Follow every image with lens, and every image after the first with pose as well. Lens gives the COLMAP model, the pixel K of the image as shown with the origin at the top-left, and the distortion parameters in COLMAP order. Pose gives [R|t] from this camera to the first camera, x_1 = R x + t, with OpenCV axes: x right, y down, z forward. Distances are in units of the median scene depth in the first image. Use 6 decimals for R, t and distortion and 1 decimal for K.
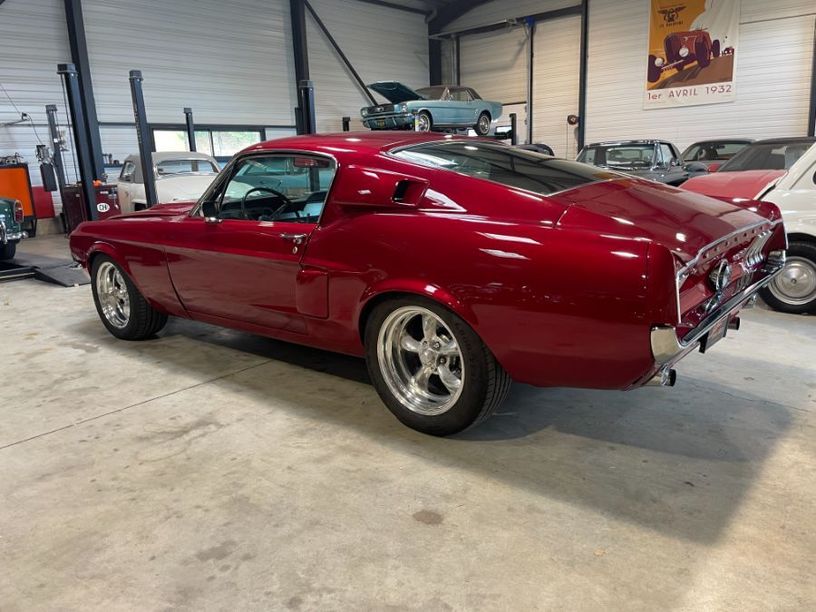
lens RADIAL K [[617.5, 0, 402.3], [0, 617.5, 303.3], [0, 0, 1]] dist [0.096653, -0.131103]
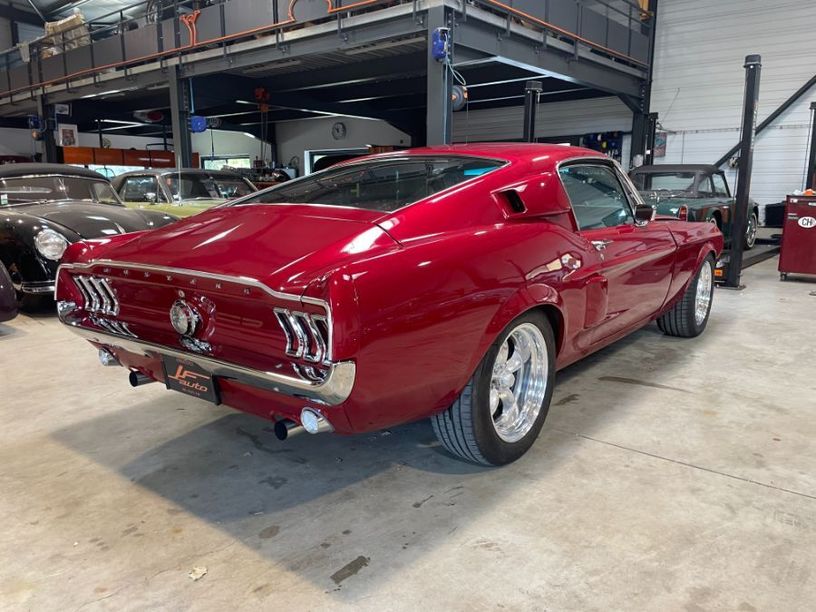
lens RADIAL K [[617.5, 0, 402.3], [0, 617.5, 303.3], [0, 0, 1]] dist [0.096653, -0.131103]
pose [[0.033455, 0.227610, -0.973178, 0.649548], [-0.223095, 0.950854, 0.214719, -0.218760], [0.974222, 0.209927, 0.082590, 0.878403]]
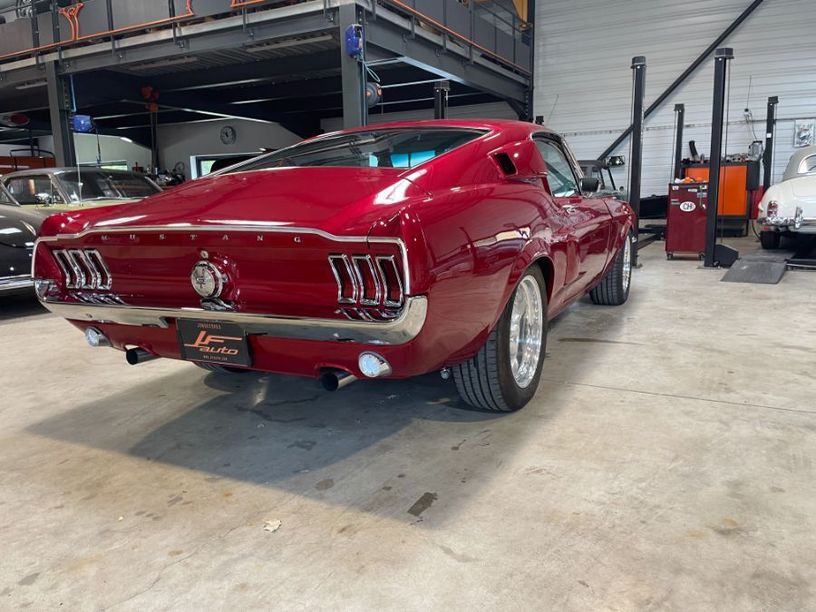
lens RADIAL K [[616.7, 0, 411.9], [0, 616.7, 300.7], [0, 0, 1]] dist [0.096405, -0.132450]
pose [[0.238759, 0.199923, -0.950276, 0.657162], [-0.205670, 0.966789, 0.151722, -0.148165], [0.949049, 0.159218, 0.271947, 0.769143]]
